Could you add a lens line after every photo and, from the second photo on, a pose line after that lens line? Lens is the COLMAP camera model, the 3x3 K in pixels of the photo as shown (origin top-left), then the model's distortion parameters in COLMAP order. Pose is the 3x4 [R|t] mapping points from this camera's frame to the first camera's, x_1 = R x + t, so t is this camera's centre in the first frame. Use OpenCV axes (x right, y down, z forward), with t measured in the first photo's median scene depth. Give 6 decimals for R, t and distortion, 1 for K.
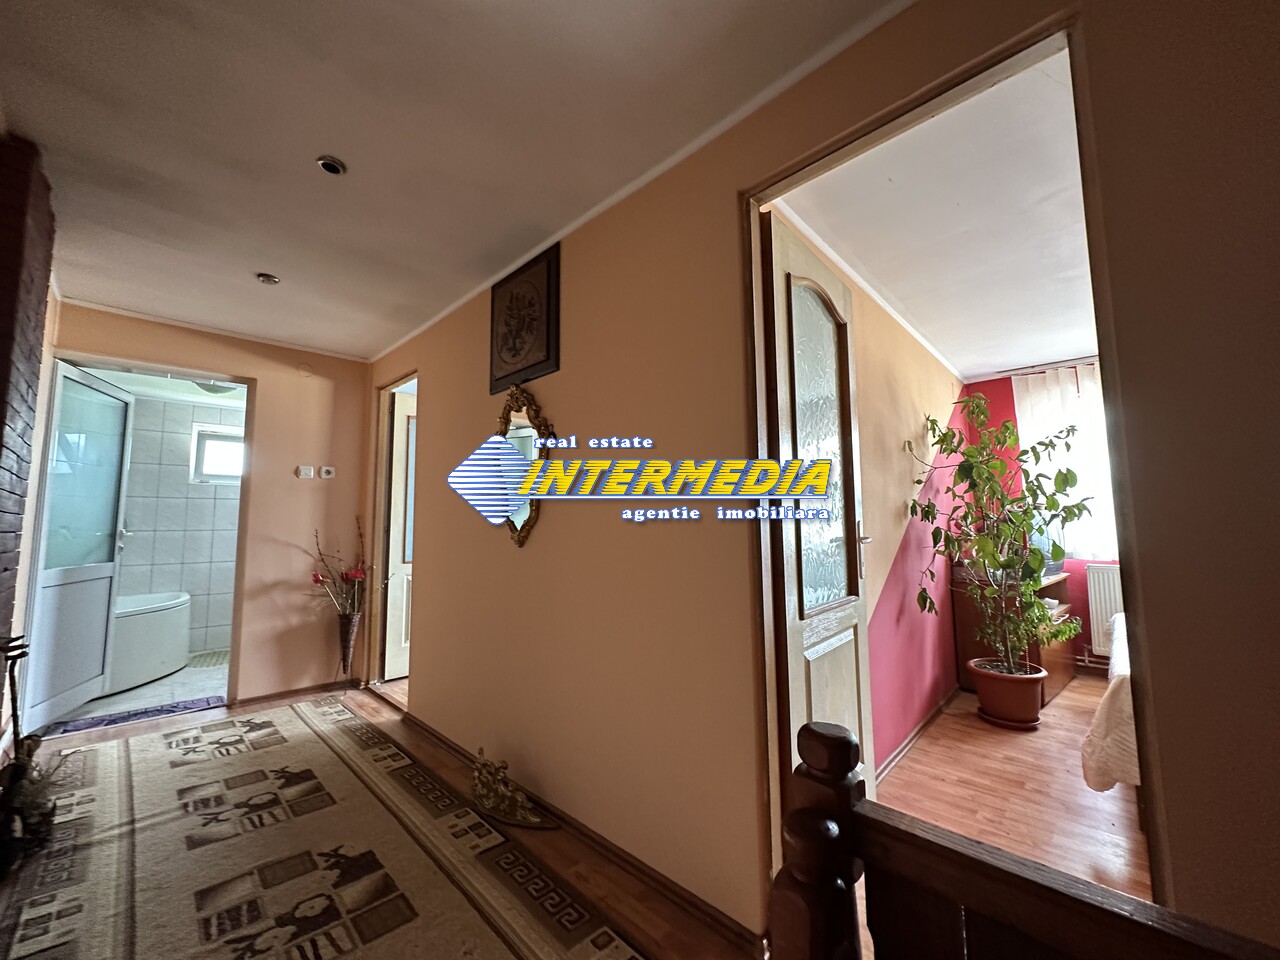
lens RADIAL K [[505.0, 0, 639.4], [0, 505.0, 477.7], [0, 0, 1]] dist [-0.002293, -0.000029]
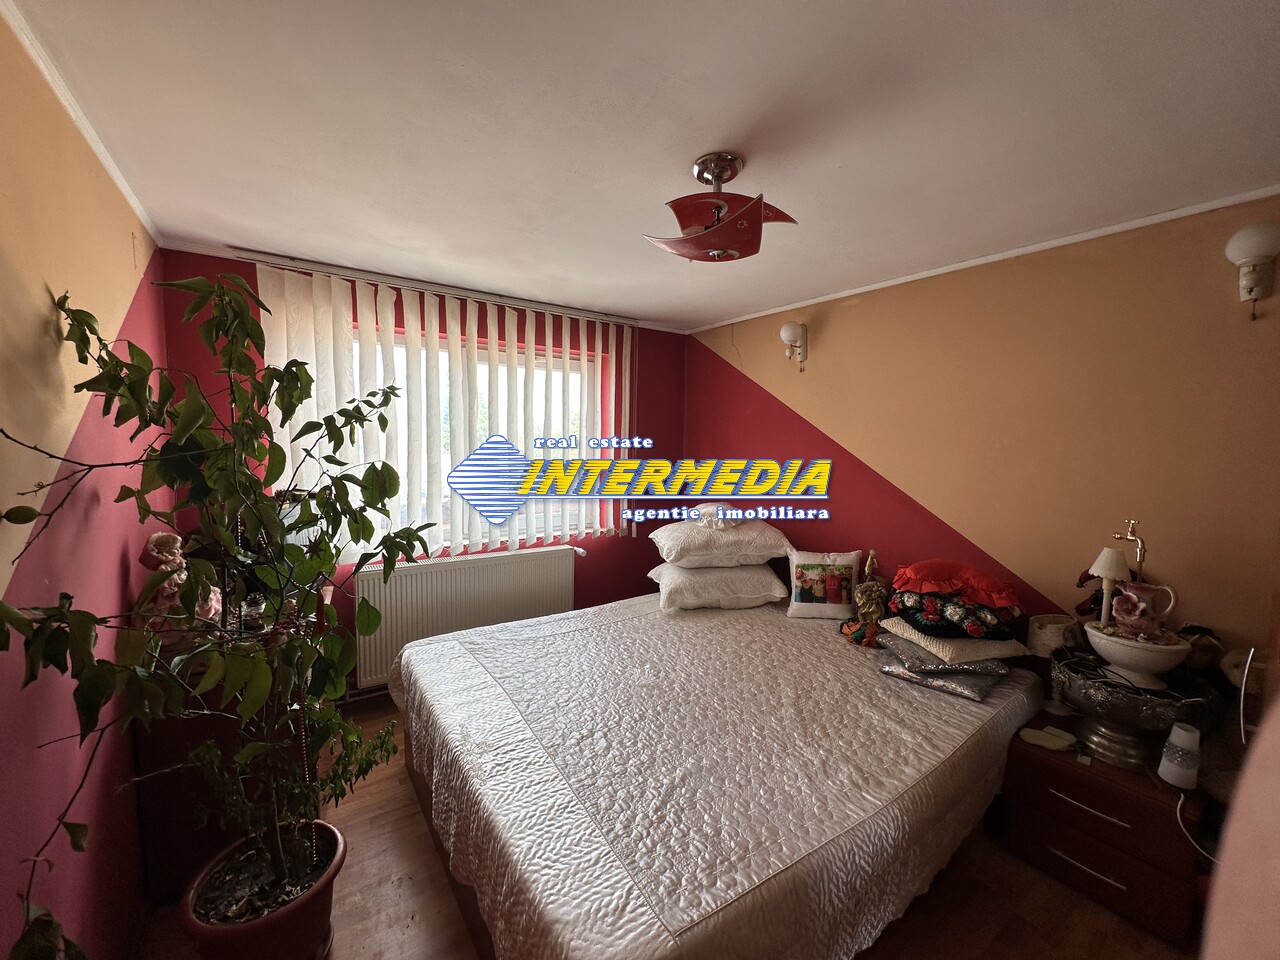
lens RADIAL K [[505.0, 0, 639.0], [0, 505.0, 480.1], [0, 0, 1]] dist [-0.002293, -0.000029]
pose [[0.205191, -0.073370, 0.975968, 0.346001], [-0.109747, 0.989172, 0.097436, -0.084403], [-0.972549, -0.127102, 0.194917, 0.597464]]
